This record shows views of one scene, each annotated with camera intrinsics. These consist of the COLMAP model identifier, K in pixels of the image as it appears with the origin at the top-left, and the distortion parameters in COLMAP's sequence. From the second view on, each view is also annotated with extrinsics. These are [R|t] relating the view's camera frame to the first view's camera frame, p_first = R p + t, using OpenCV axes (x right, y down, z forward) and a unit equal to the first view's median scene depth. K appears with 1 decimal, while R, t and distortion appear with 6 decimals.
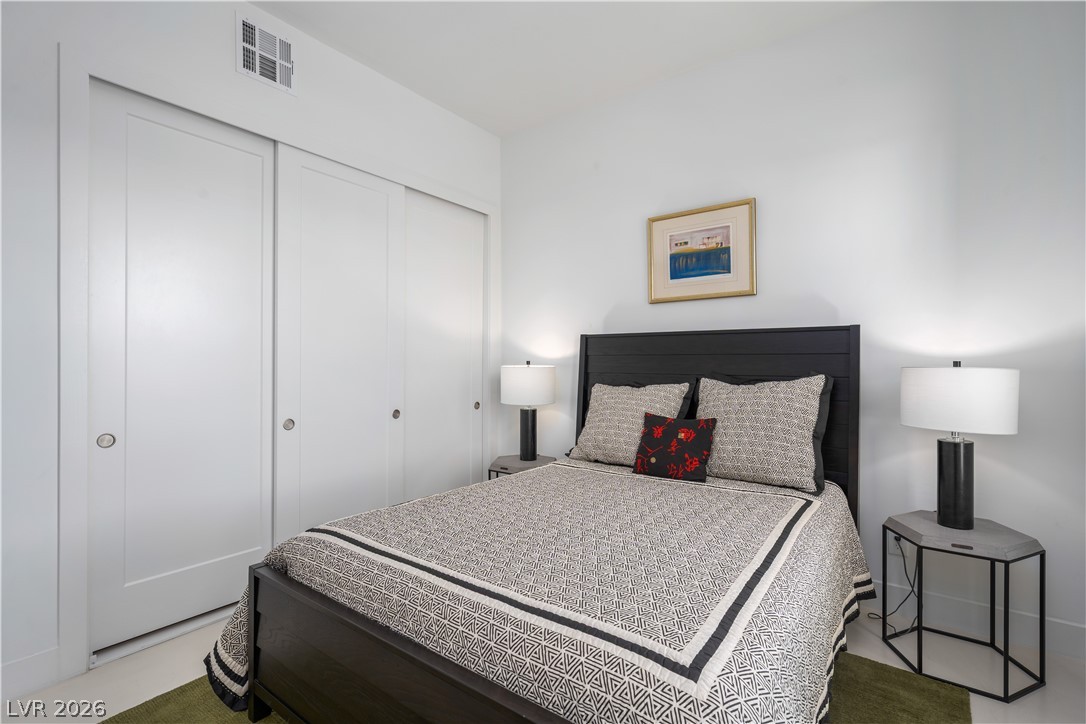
lens RADIAL K [[509.9, 0, 543.4], [0, 509.9, 364.1], [0, 0, 1]] dist [-0.000141, -0.000127]
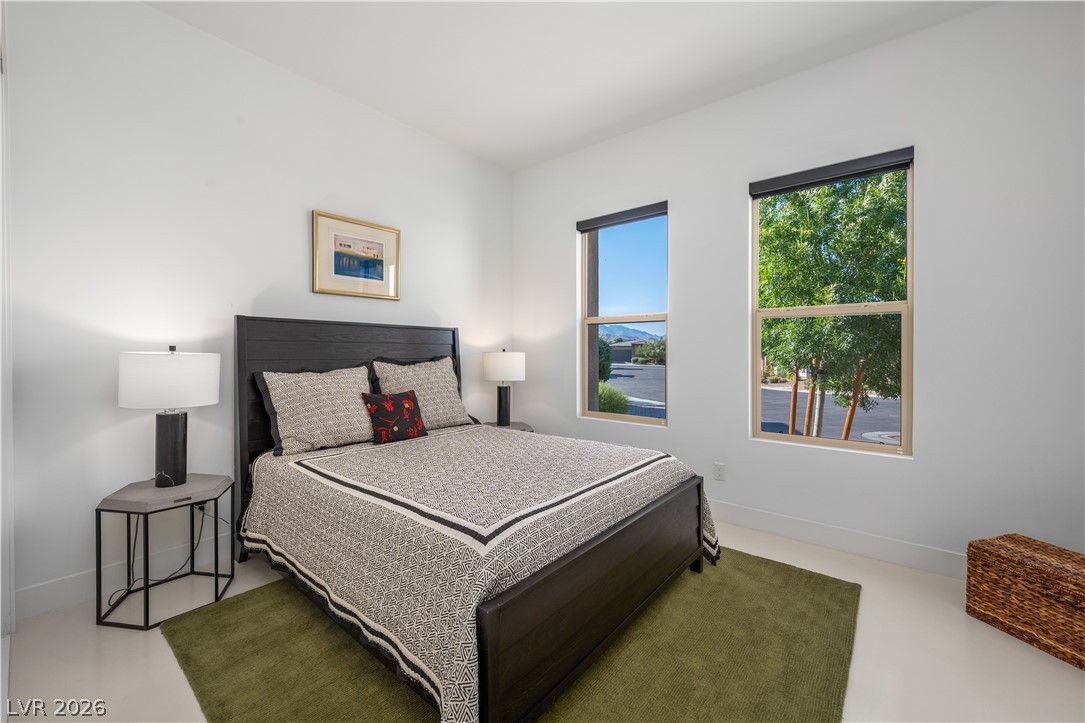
lens RADIAL K [[419.4, 0, 546.4], [0, 419.4, 353.4], [0, 0, 1]] dist [-0.005396, 0.000399]
pose [[0.051835, -0.010057, 0.998605, -0.652237], [-0.002402, 0.999945, 0.010195, -0.002998], [-0.998653, -0.002927, 0.051808, 0.497535]]
